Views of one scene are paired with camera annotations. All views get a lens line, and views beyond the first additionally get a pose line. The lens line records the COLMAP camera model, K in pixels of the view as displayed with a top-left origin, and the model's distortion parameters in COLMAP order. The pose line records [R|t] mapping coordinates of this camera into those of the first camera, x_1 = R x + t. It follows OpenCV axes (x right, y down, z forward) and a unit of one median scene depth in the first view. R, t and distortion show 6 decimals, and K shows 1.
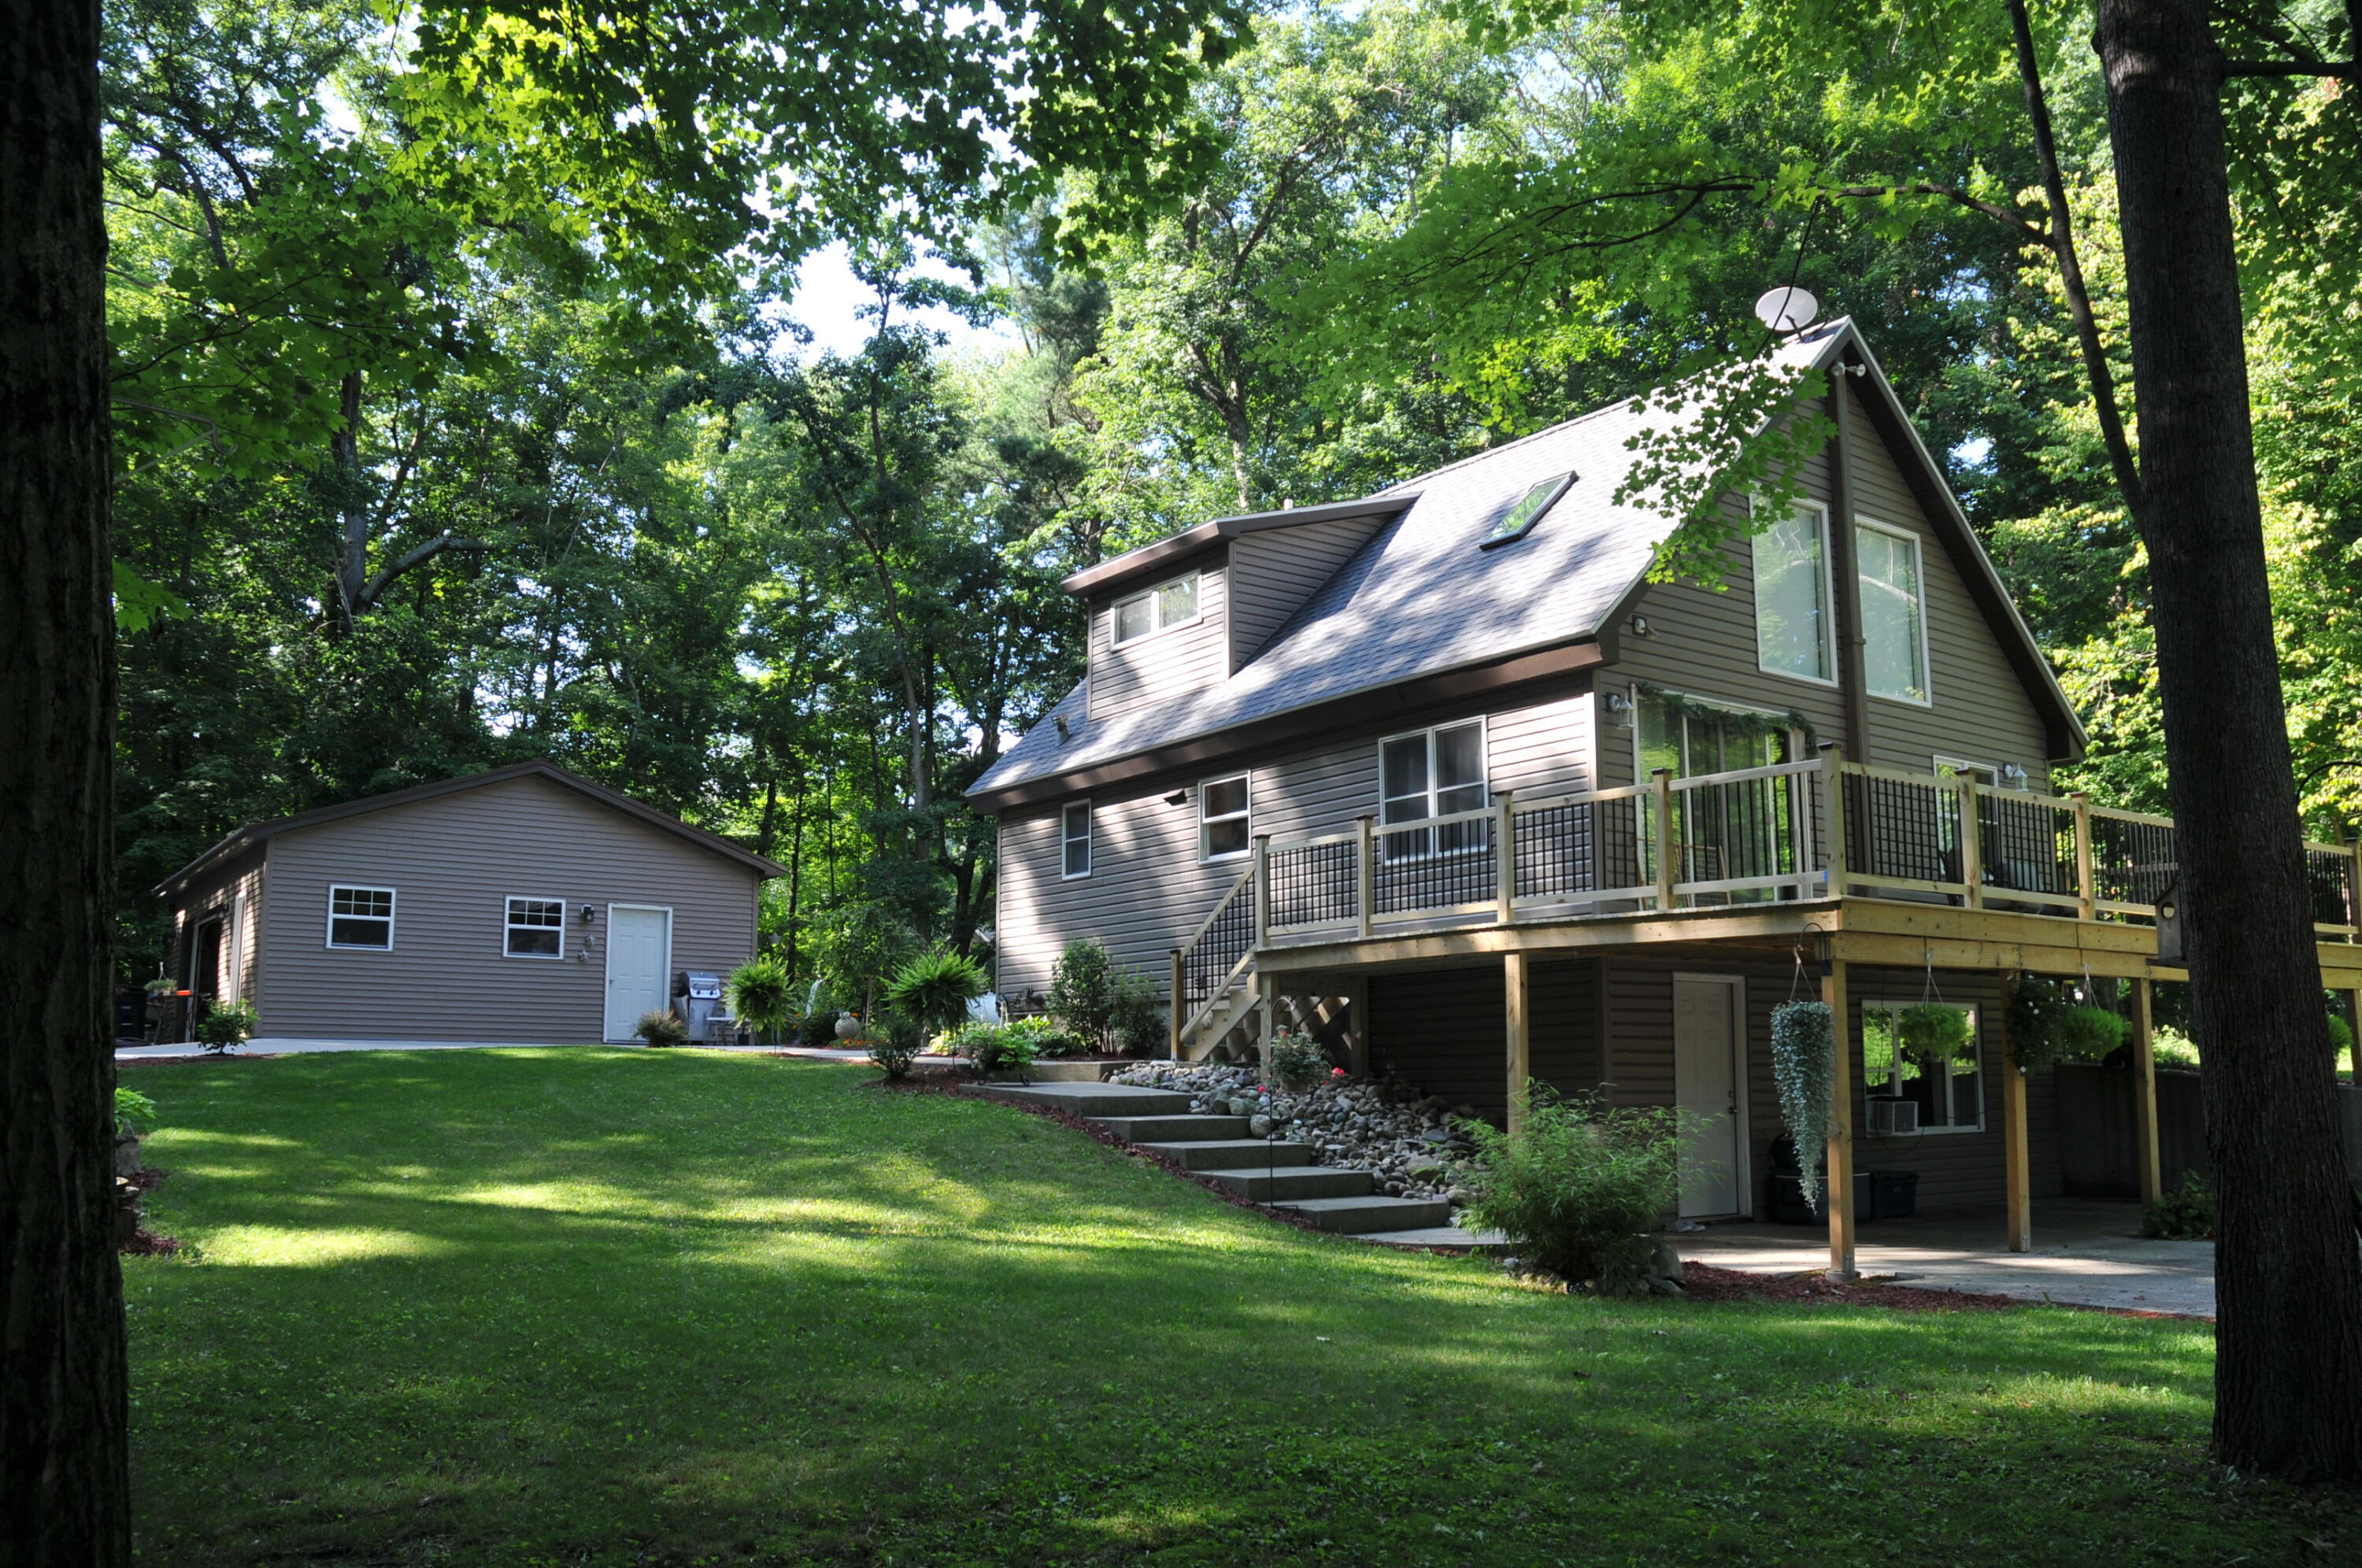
lens RADIAL K [[1867.3, 0, 1193.0], [0, 1867.3, 832.4], [0, 0, 1]] dist [-0.130574, 0.126275]
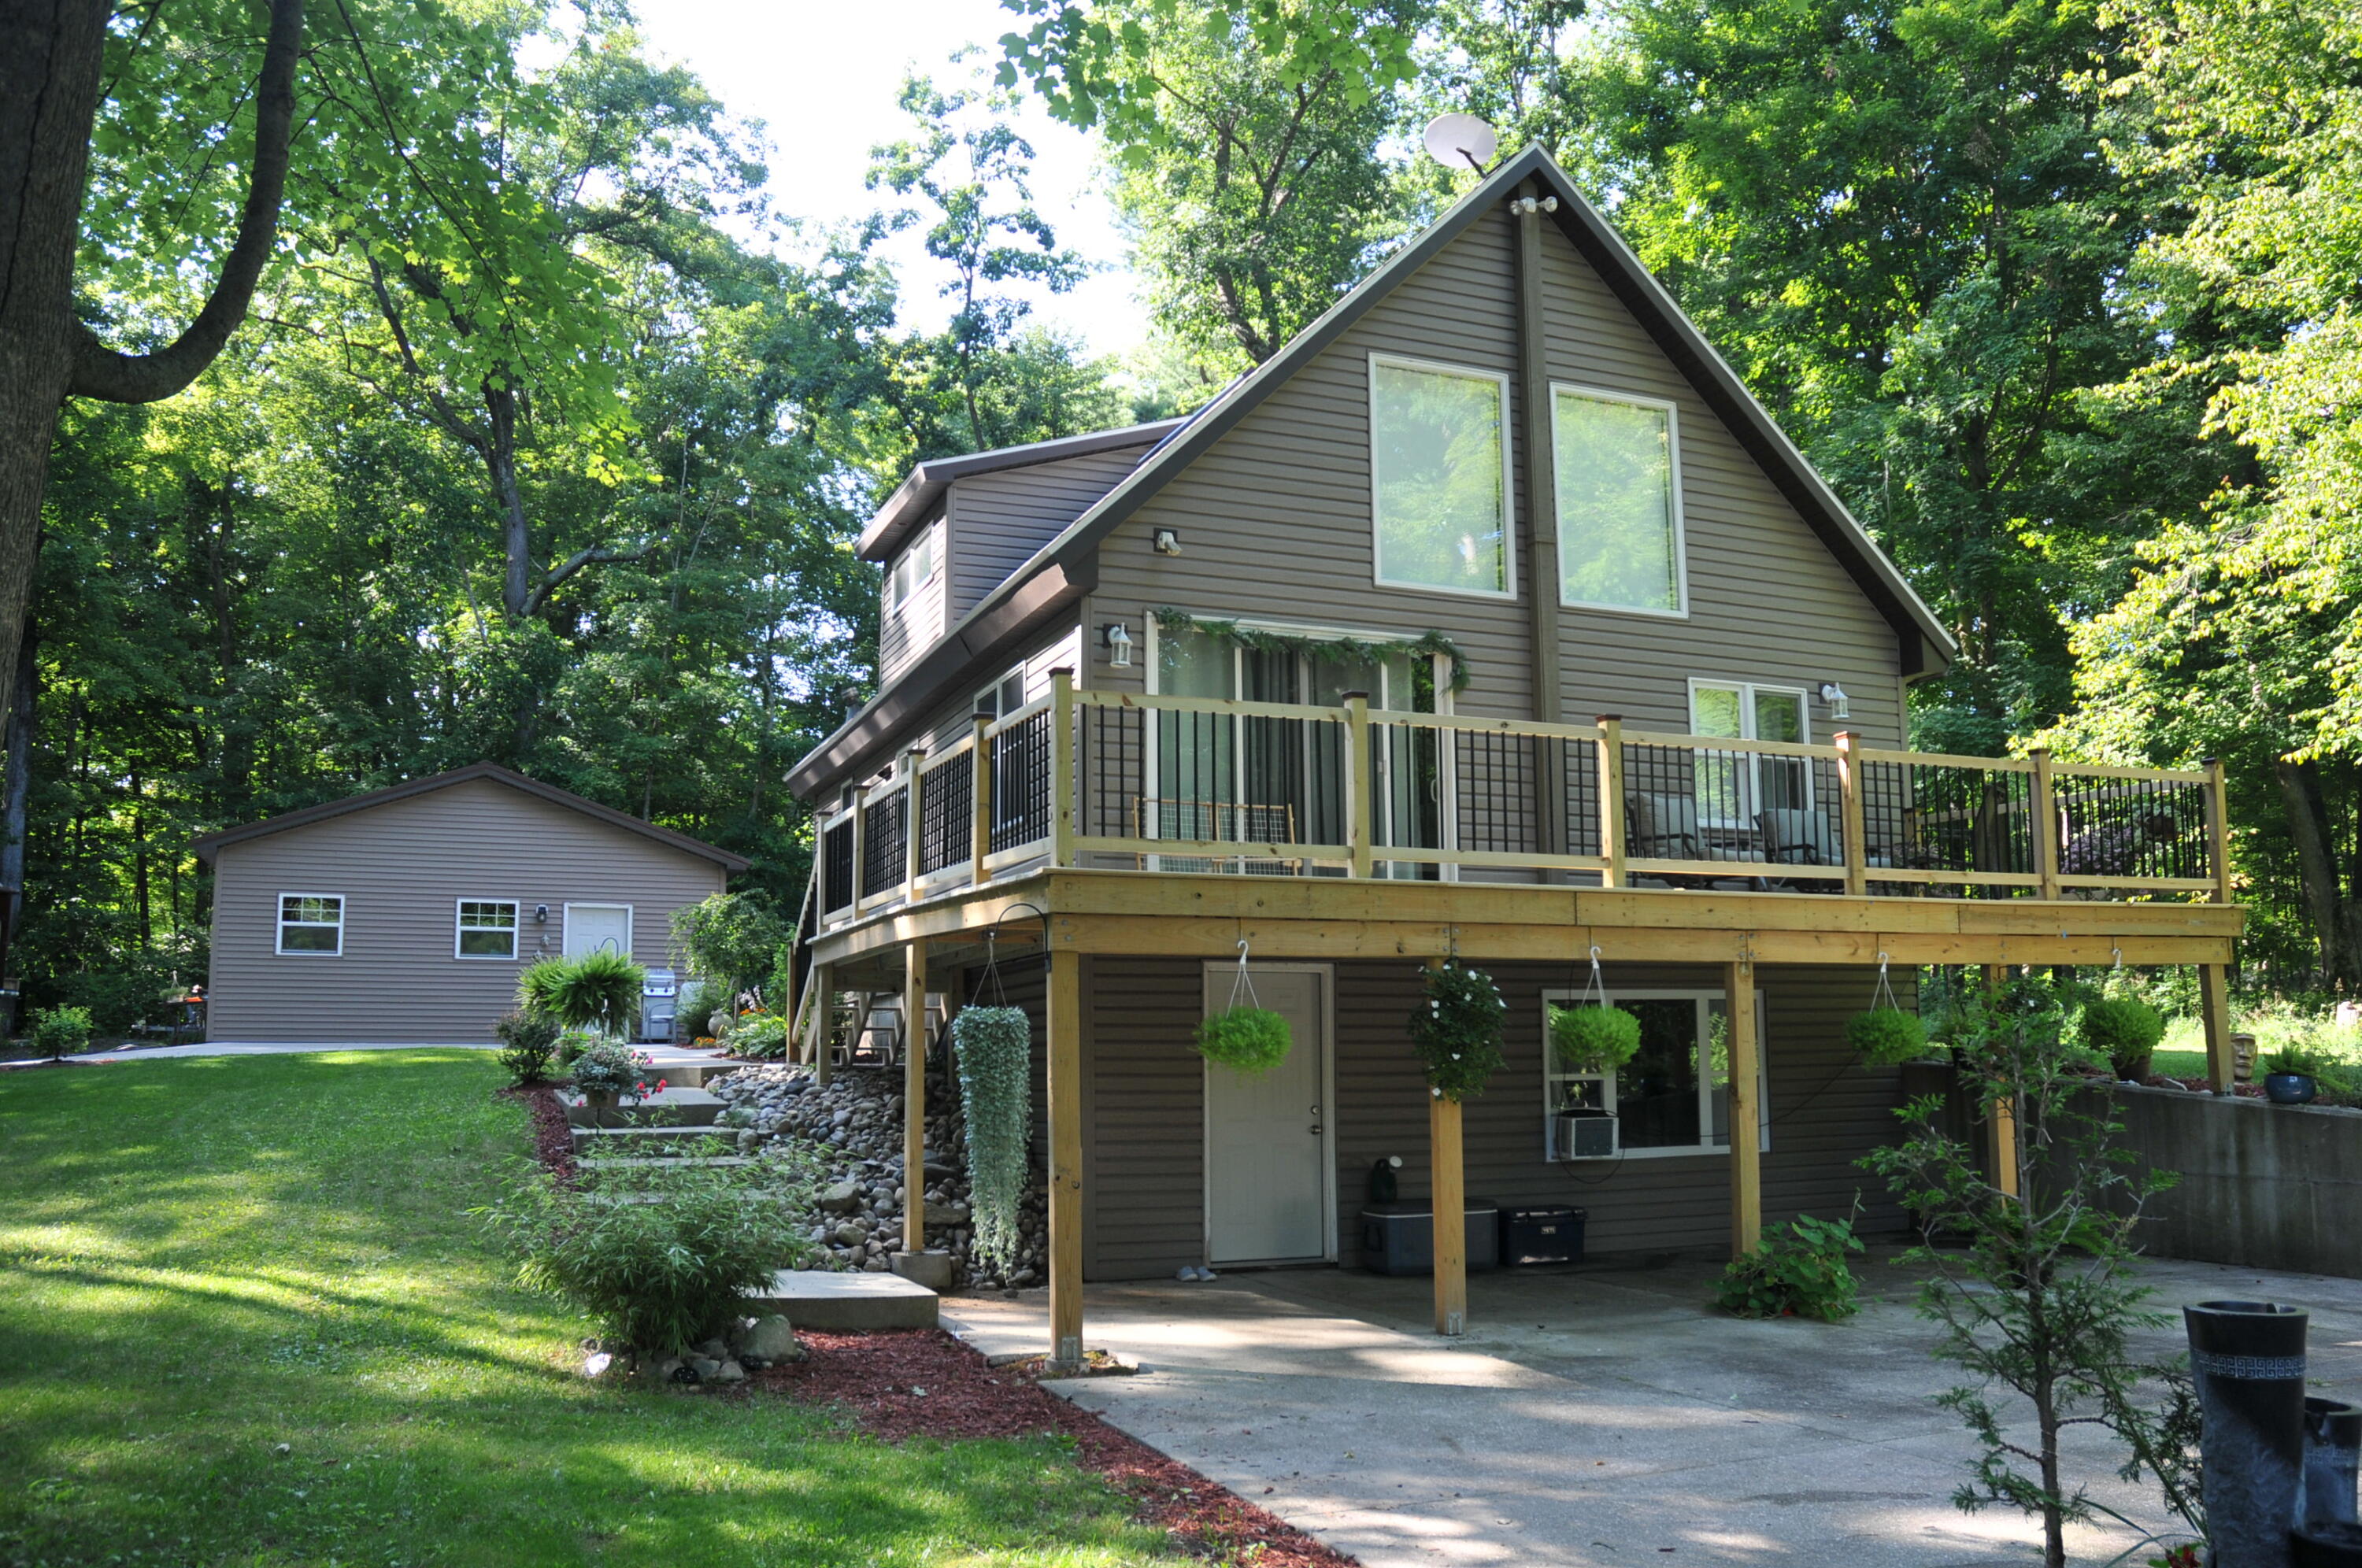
lens RADIAL K [[1867.3, 0, 1193.0], [0, 1867.3, 832.4], [0, 0, 1]] dist [-0.130574, 0.126275]
pose [[0.969233, -0.036821, -0.243373, 0.364084], [0.039441, 0.999205, 0.005897, 0.011038], [0.242963, -0.015314, 0.969915, 0.160966]]
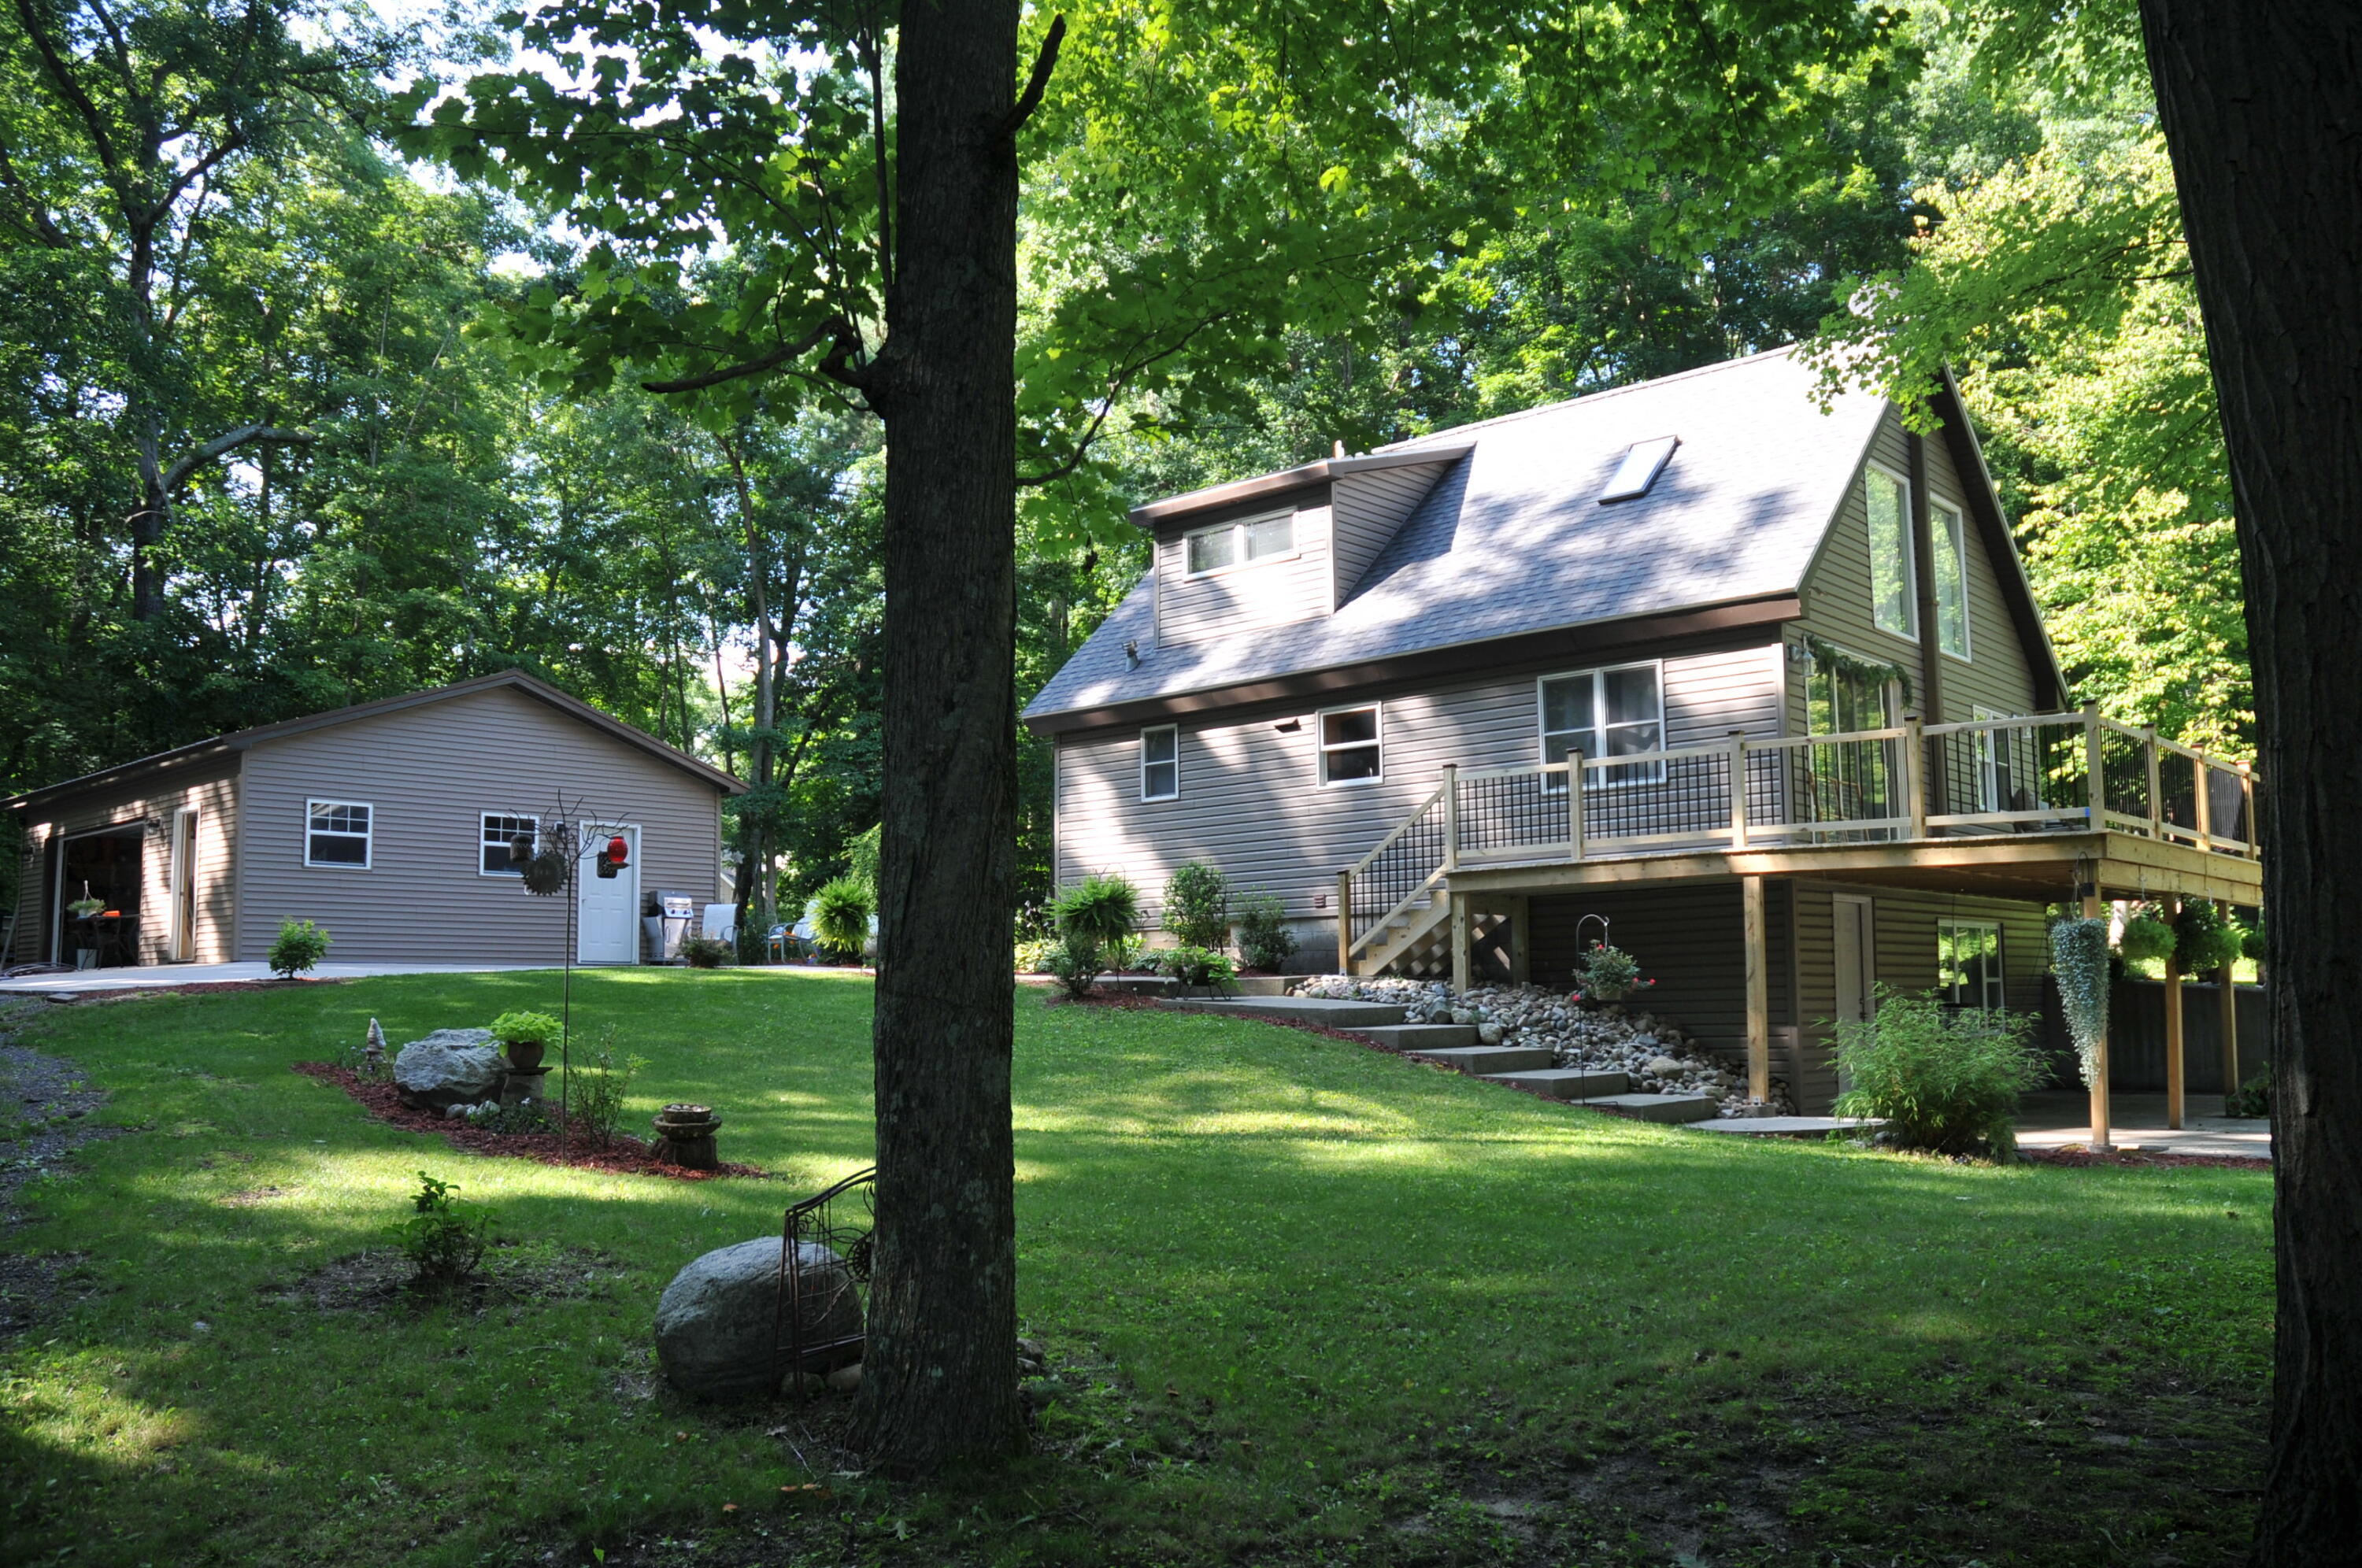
lens RADIAL K [[1867.3, 0, 1193.0], [0, 1867.3, 832.4], [0, 0, 1]] dist [-0.130574, 0.126275]
pose [[0.977476, 0.009730, 0.210824, -0.288313], [-0.018377, 0.999067, 0.039094, 0.001562], [-0.210247, -0.042088, 0.976742, -0.010632]]
